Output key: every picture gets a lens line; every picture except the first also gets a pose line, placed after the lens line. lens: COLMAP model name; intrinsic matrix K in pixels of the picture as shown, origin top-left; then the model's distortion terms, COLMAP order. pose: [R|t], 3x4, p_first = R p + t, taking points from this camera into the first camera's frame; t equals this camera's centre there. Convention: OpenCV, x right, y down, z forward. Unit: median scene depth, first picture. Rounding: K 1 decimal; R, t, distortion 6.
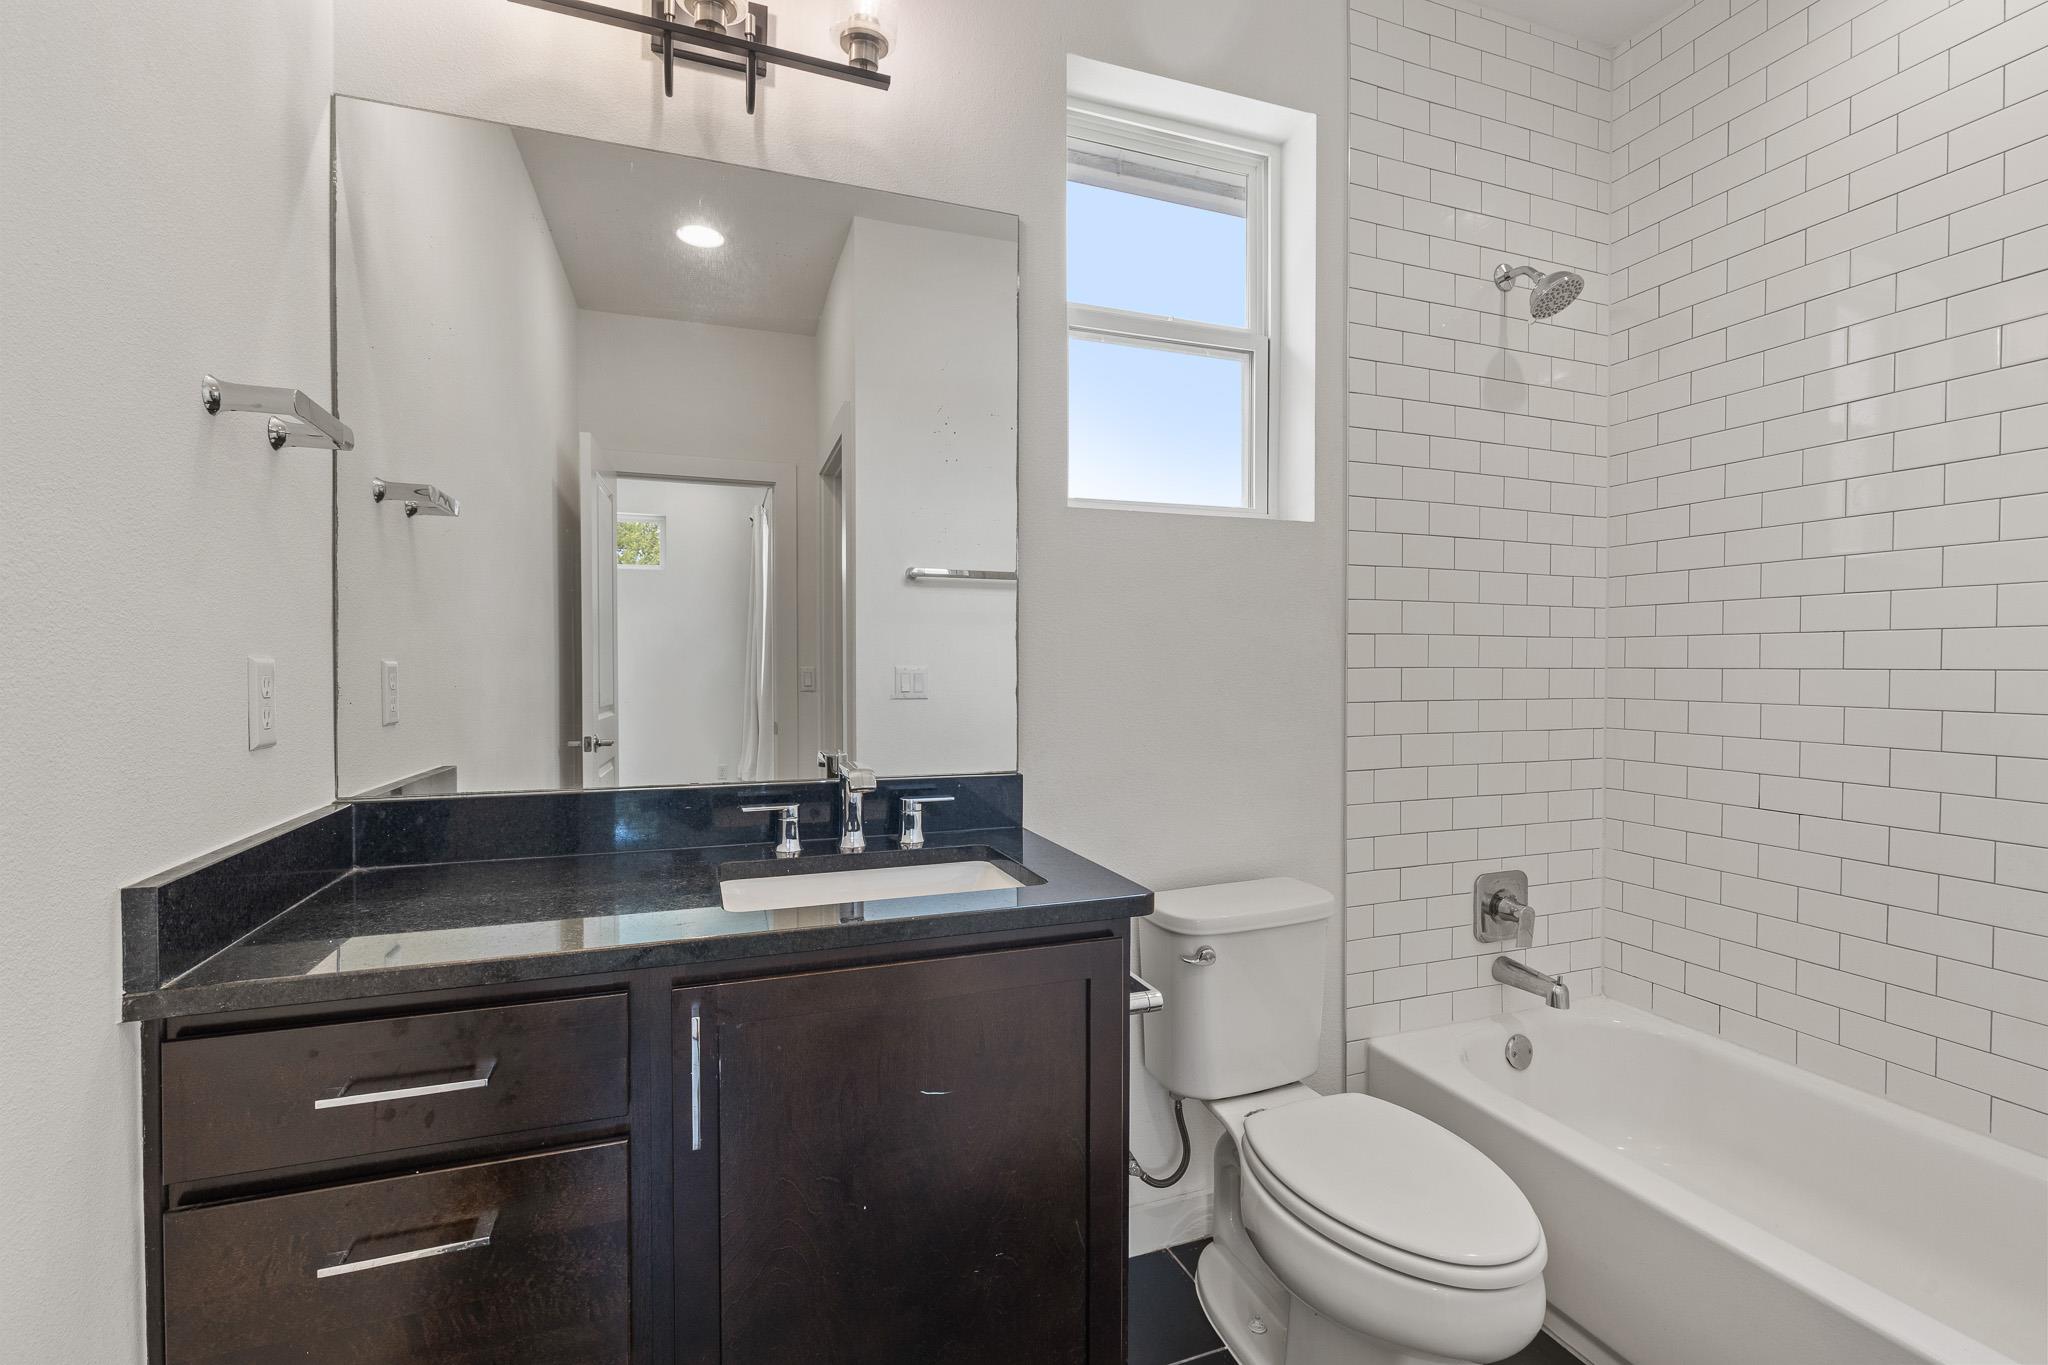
lens RADIAL K [[907.7, 0, 1028.7], [0, 907.7, 683.3], [0, 0, 1]] dist [-0.008910, -0.000267]
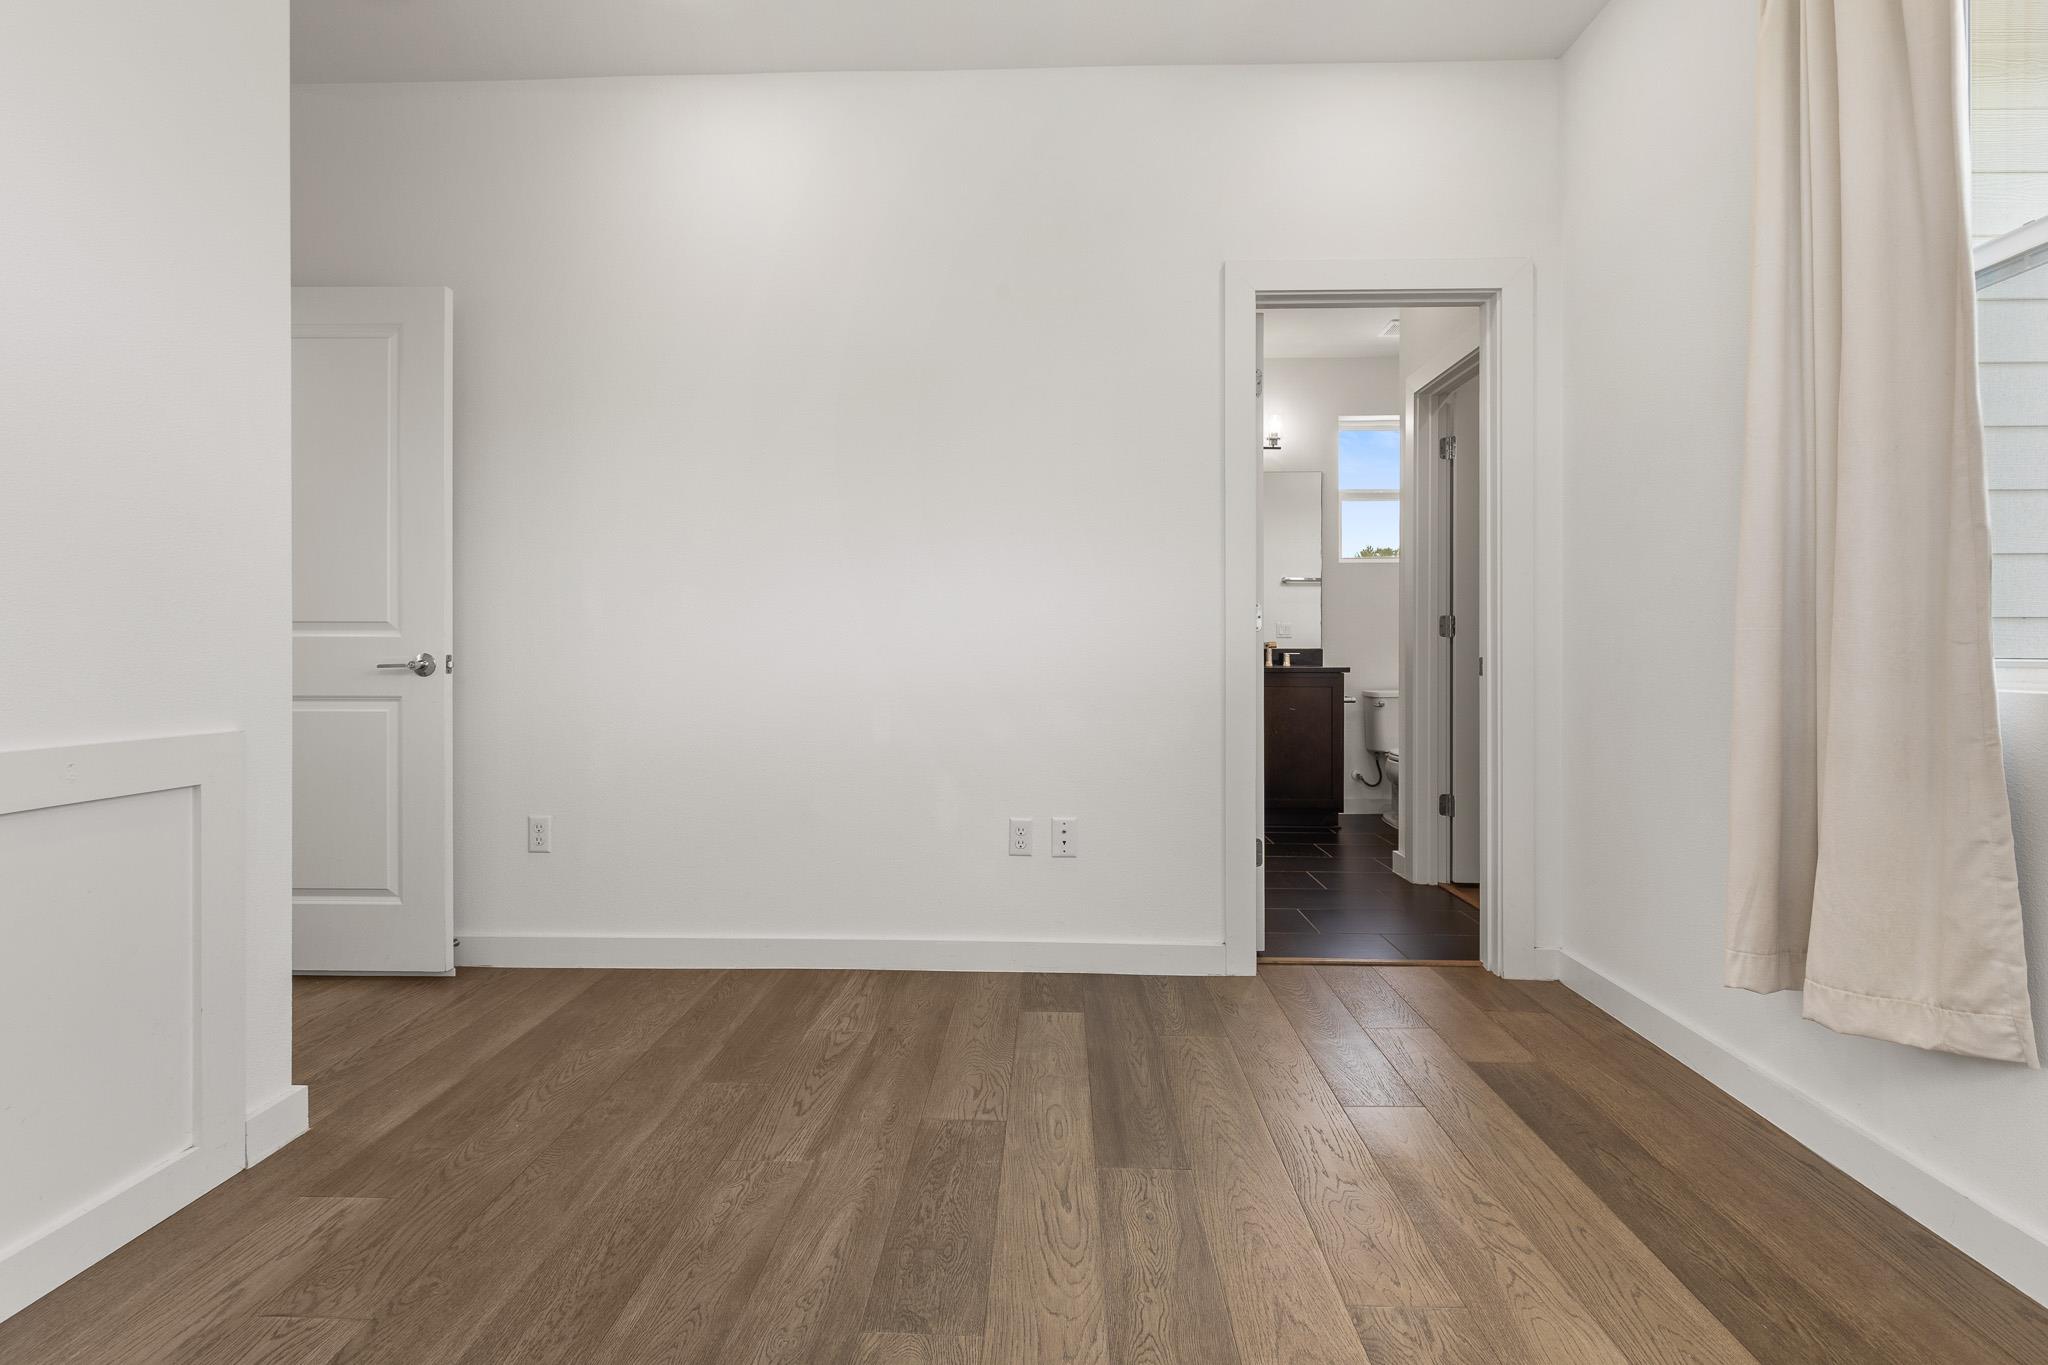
lens RADIAL K [[925.9, 0, 1029.8], [0, 925.9, 652.8], [0, 0, 1]] dist [-0.000952, -0.000815]
pose [[0.925440, -0.000364, -0.378894, 0.238734], [-0.006894, 0.999818, -0.017799, 0.158383], [0.378831, 0.019084, 0.925269, -2.083547]]
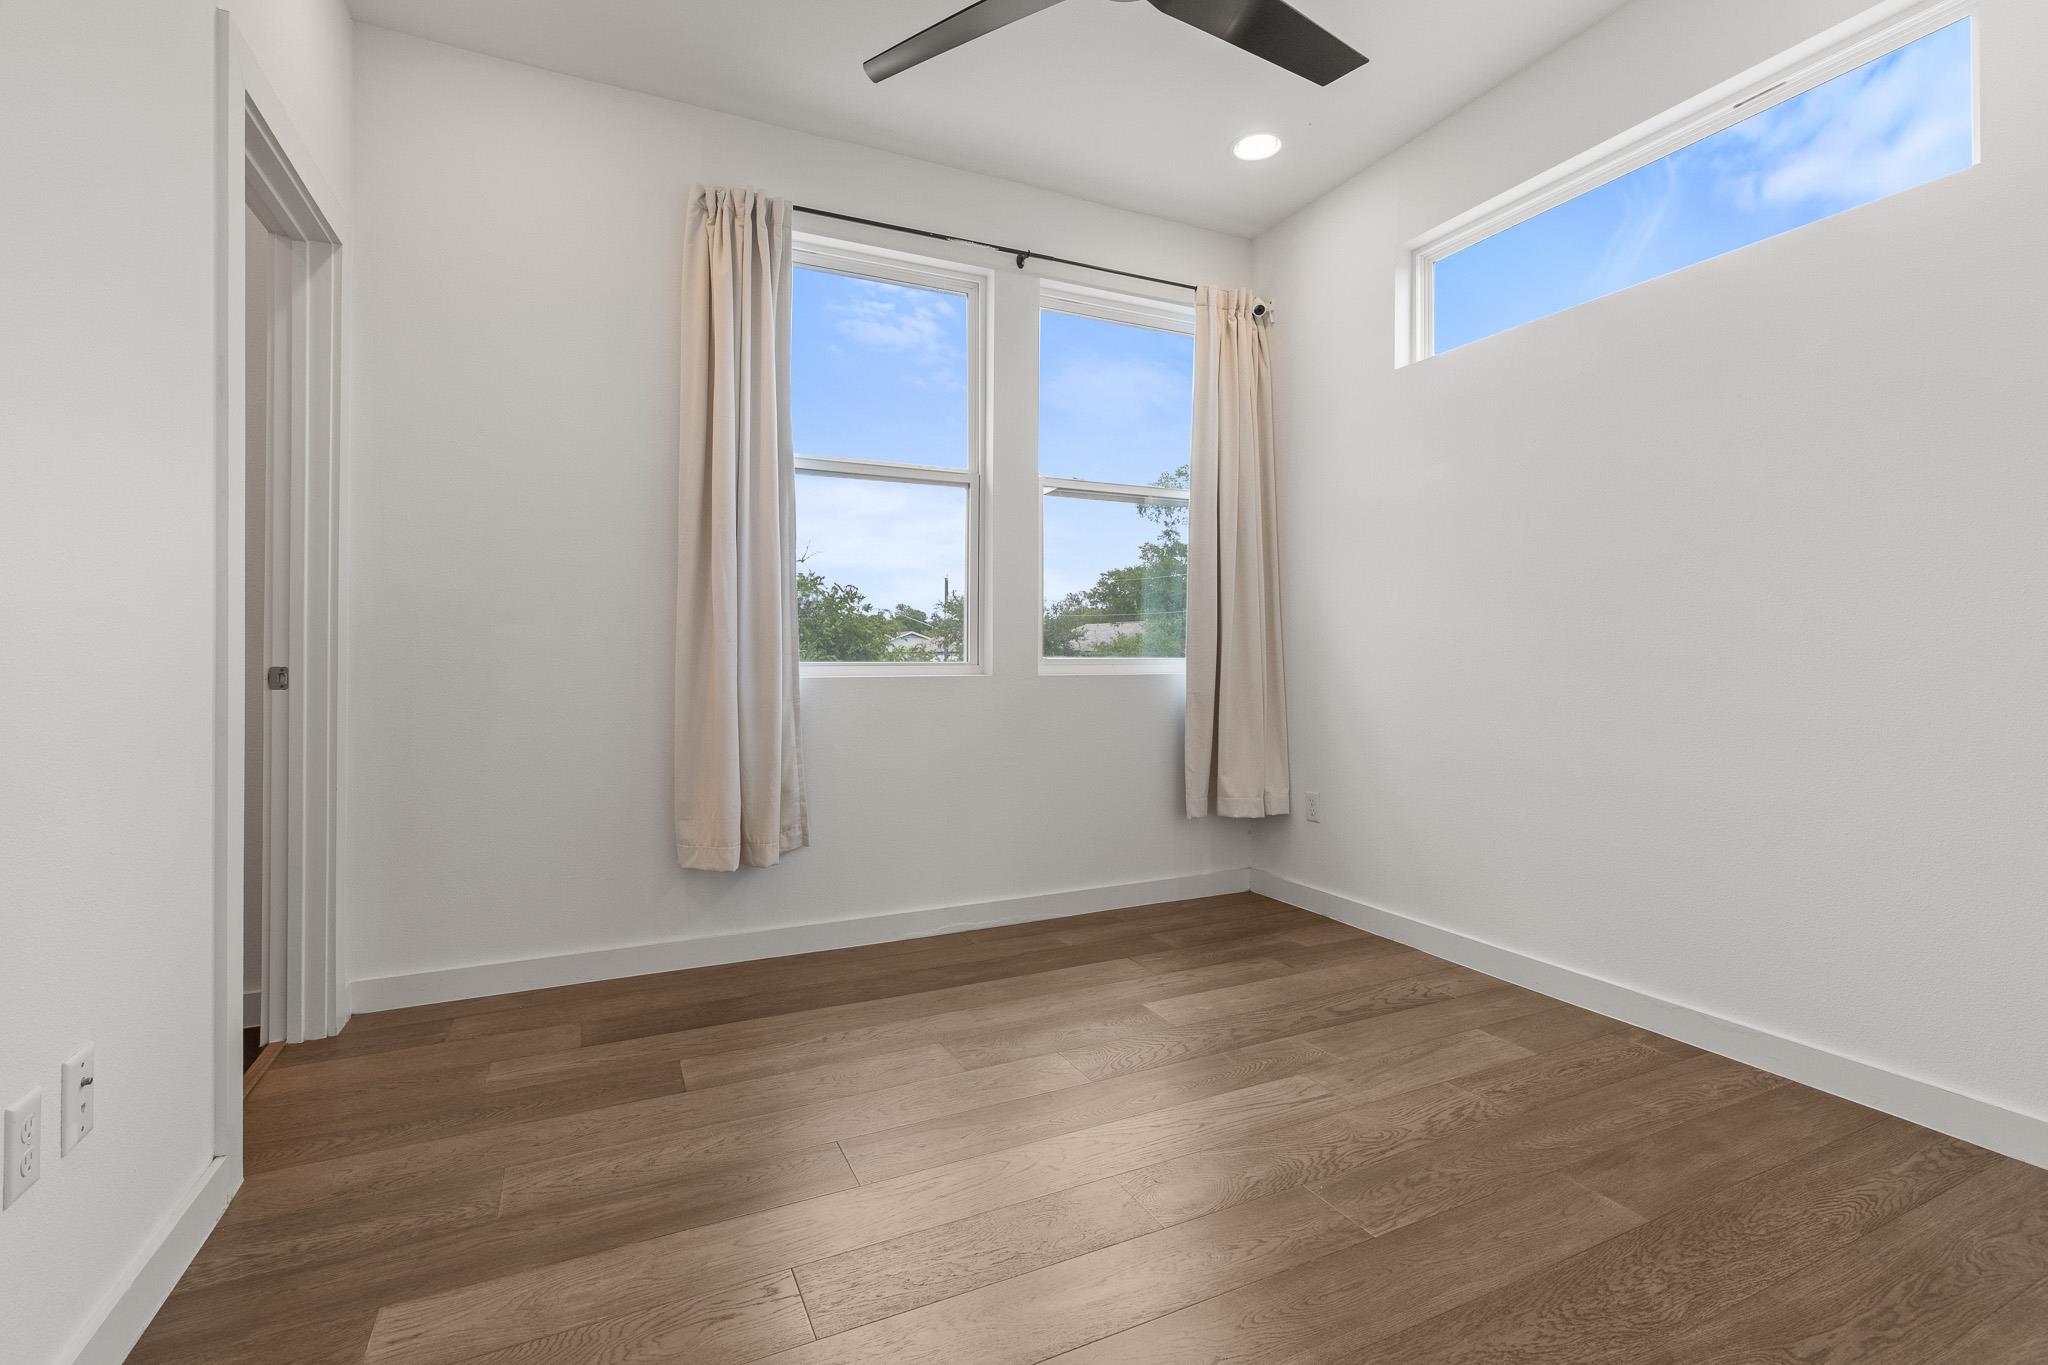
lens RADIAL K [[925.9, 0, 1029.8], [0, 925.9, 652.8], [0, 0, 1]] dist [-0.000952, -0.000815]
pose [[-0.095168, -0.000683, 0.995461, -0.937163], [0.019534, 0.999806, 0.002554, 0.131740], [-0.995270, 0.019688, -0.095136, -1.306426]]
